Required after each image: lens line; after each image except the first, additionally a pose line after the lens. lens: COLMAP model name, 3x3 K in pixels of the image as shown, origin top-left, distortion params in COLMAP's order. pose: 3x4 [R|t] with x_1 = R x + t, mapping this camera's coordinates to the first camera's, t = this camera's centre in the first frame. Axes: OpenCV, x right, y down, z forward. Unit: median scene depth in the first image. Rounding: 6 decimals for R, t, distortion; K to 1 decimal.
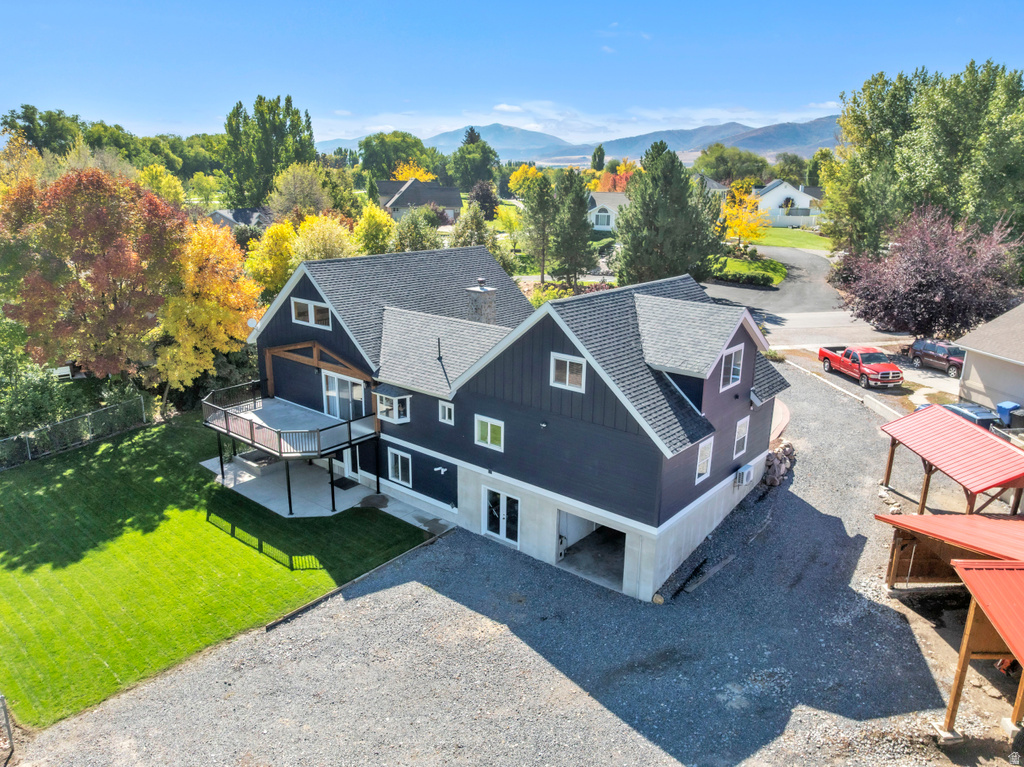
lens RADIAL K [[723.2, 0, 512.0], [0, 723.2, 383.5], [0, 0, 1]] dist [-0.029978, -0.004491]
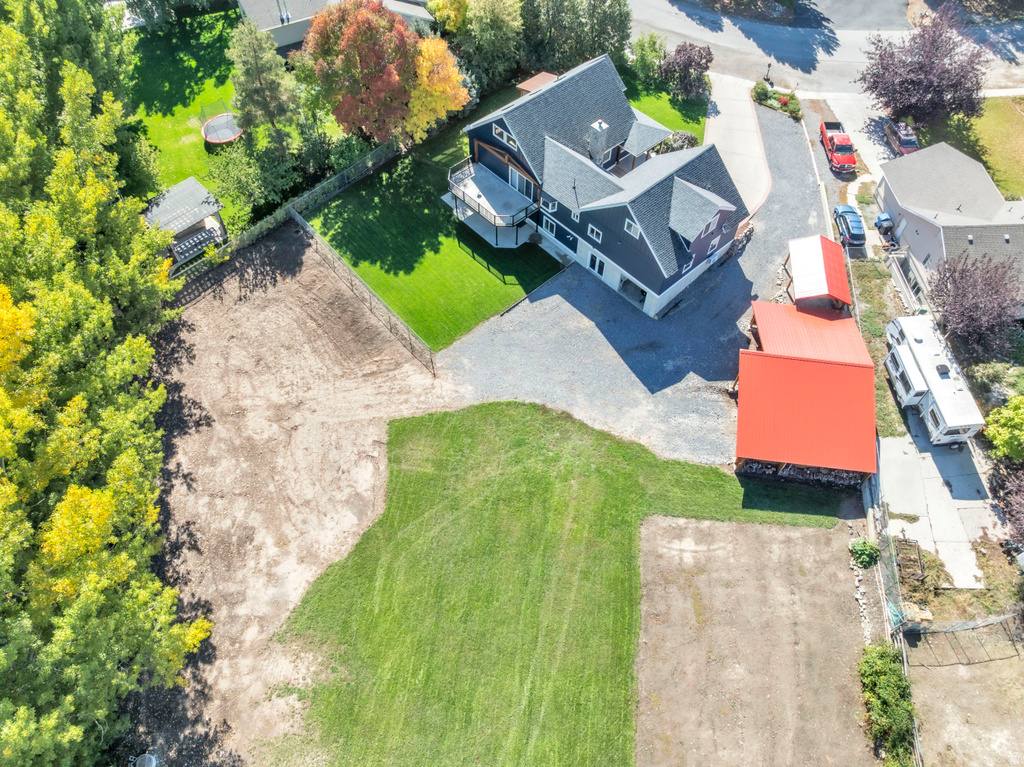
lens RADIAL K [[723.2, 0, 512.0], [0, 723.2, 383.5], [0, 0, 1]] dist [-0.029978, -0.004491]
pose [[0.990531, 0.111410, -0.080225, -0.052680], [-0.034126, 0.765814, 0.642156, -0.944028], [0.132980, -0.633337, 0.762365, -0.939625]]
